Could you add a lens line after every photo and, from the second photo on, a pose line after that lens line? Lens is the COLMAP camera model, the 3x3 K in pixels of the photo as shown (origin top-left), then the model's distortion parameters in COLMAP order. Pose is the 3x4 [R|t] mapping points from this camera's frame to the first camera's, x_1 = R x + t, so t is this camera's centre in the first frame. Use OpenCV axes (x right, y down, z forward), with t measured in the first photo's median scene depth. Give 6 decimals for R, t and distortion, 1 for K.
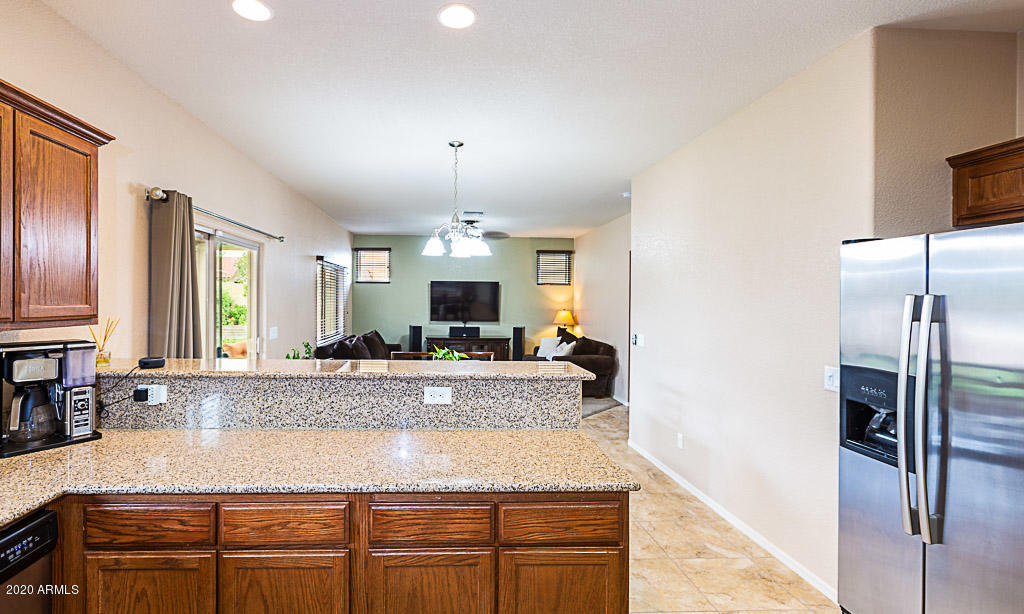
lens RADIAL K [[474.9, 0, 465.2], [0, 474.9, 302.3], [0, 0, 1]] dist [0.002432, 0.000203]
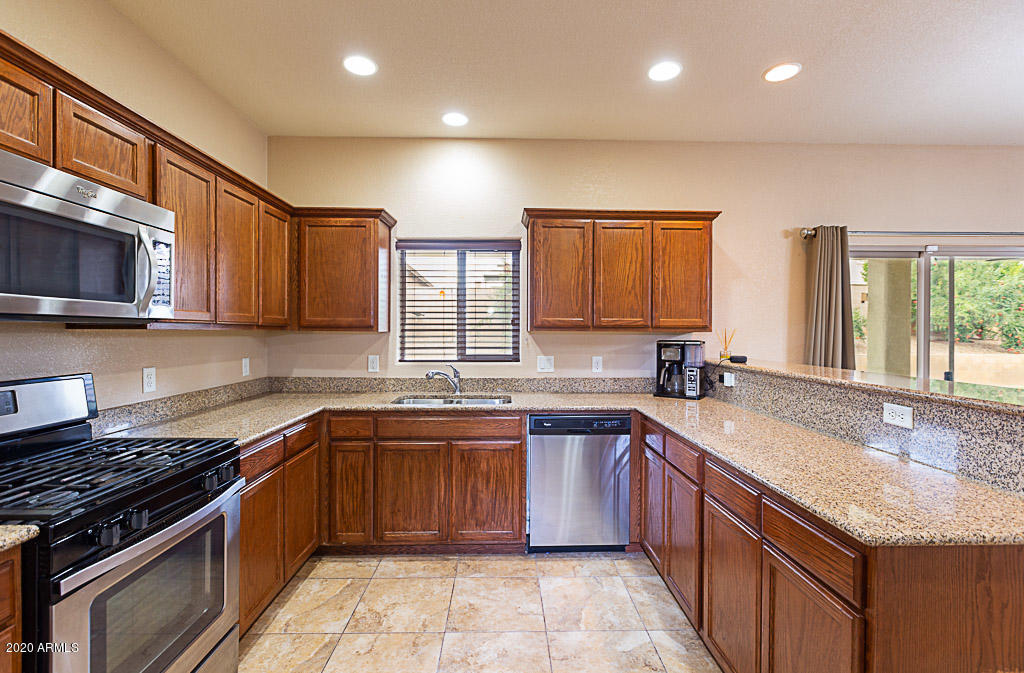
lens RADIAL K [[461.6, 0, 512.0], [0, 461.6, 336.5], [0, 0, 1]] dist [-0.001450, -0.000435]
pose [[-0.018300, 0.000154, -0.999833, 0.761835], [-0.006292, 0.999980, 0.000269, 0.063470], [0.999813, 0.006295, -0.018299, 0.345226]]
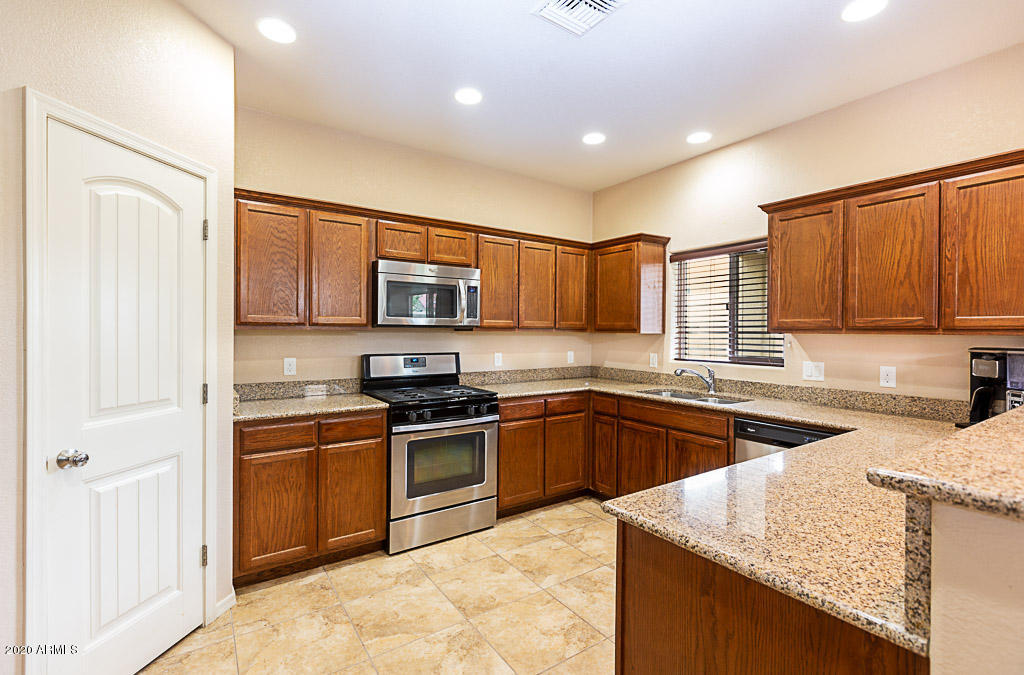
lens RADIAL K [[458.2, 0, 512.0], [0, 458.2, 337.5], [0, 0, 1]] dist [-0.000497, -0.000207]
pose [[-0.847852, -0.010254, -0.530133, 0.673826], [-0.017759, 0.999801, 0.009064, 0.059868], [0.529935, 0.017099, -0.847866, 1.142524]]
